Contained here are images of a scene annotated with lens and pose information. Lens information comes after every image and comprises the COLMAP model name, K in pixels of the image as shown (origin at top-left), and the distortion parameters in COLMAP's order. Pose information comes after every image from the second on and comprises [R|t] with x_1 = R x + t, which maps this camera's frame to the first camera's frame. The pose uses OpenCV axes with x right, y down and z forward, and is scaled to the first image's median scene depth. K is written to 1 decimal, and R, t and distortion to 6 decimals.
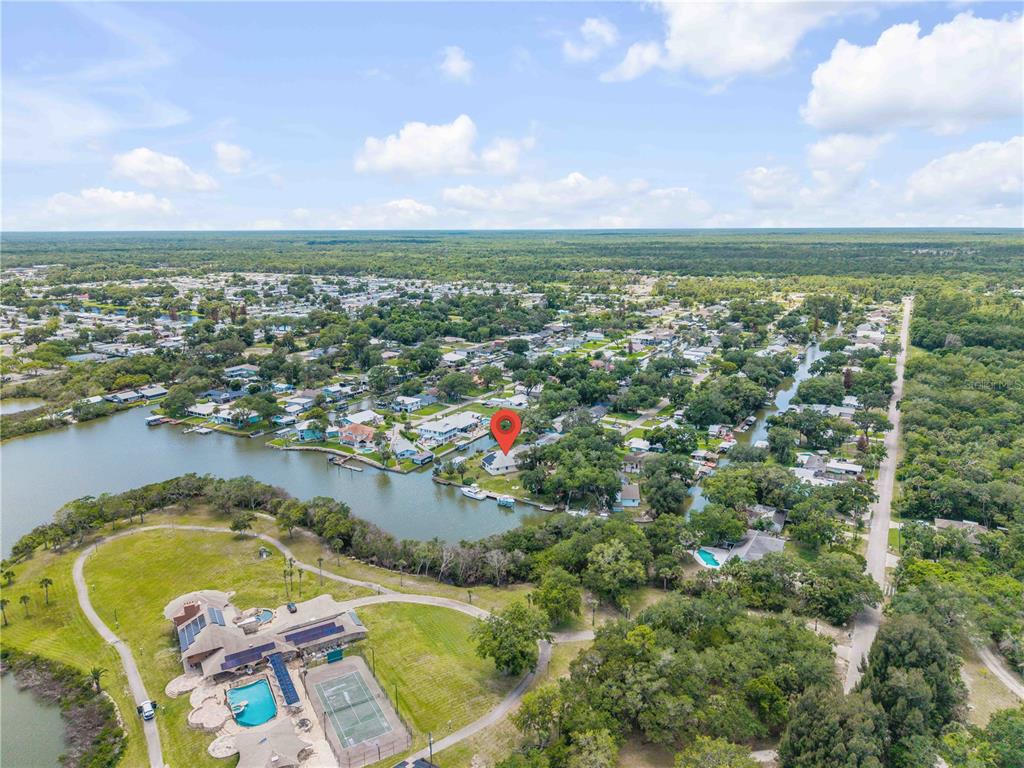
lens RADIAL K [[686.3, 0, 512.9], [0, 686.3, 385.3], [0, 0, 1]] dist [0.014892, -0.013507]
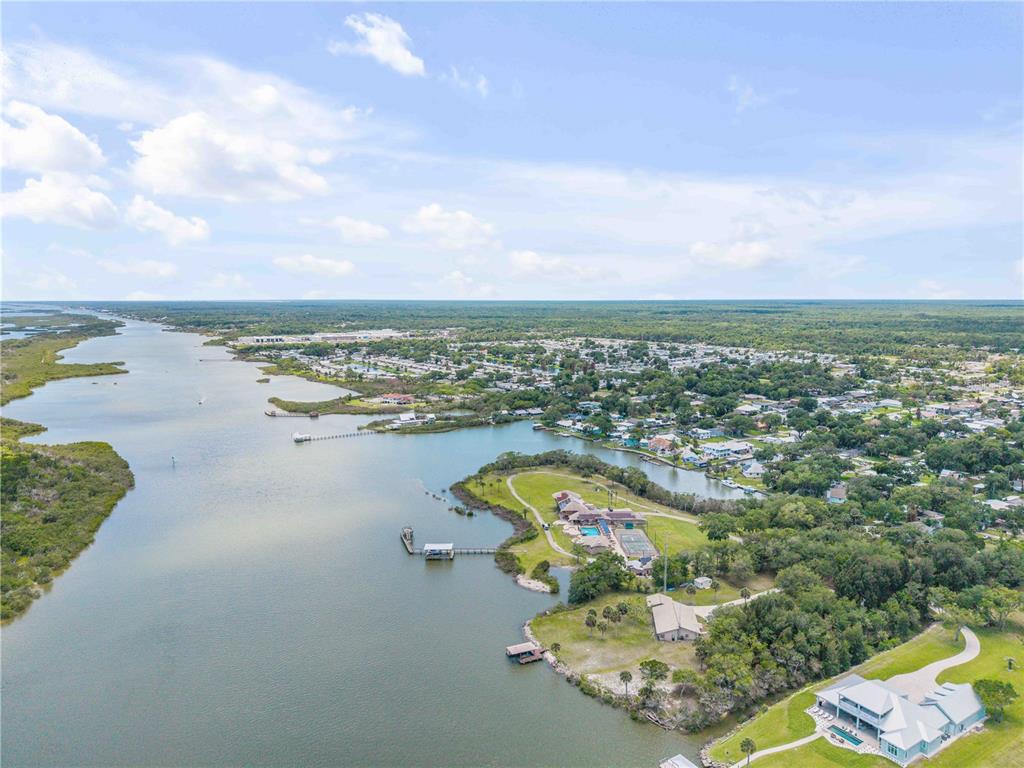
lens RADIAL K [[686.3, 0, 512.9], [0, 686.3, 385.3], [0, 0, 1]] dist [0.014892, -0.013507]
pose [[0.885725, 0.060169, -0.460294, 0.099761], [-0.104691, 0.991910, -0.071792, 0.048686], [0.452251, 0.111777, 0.884859, -0.285042]]
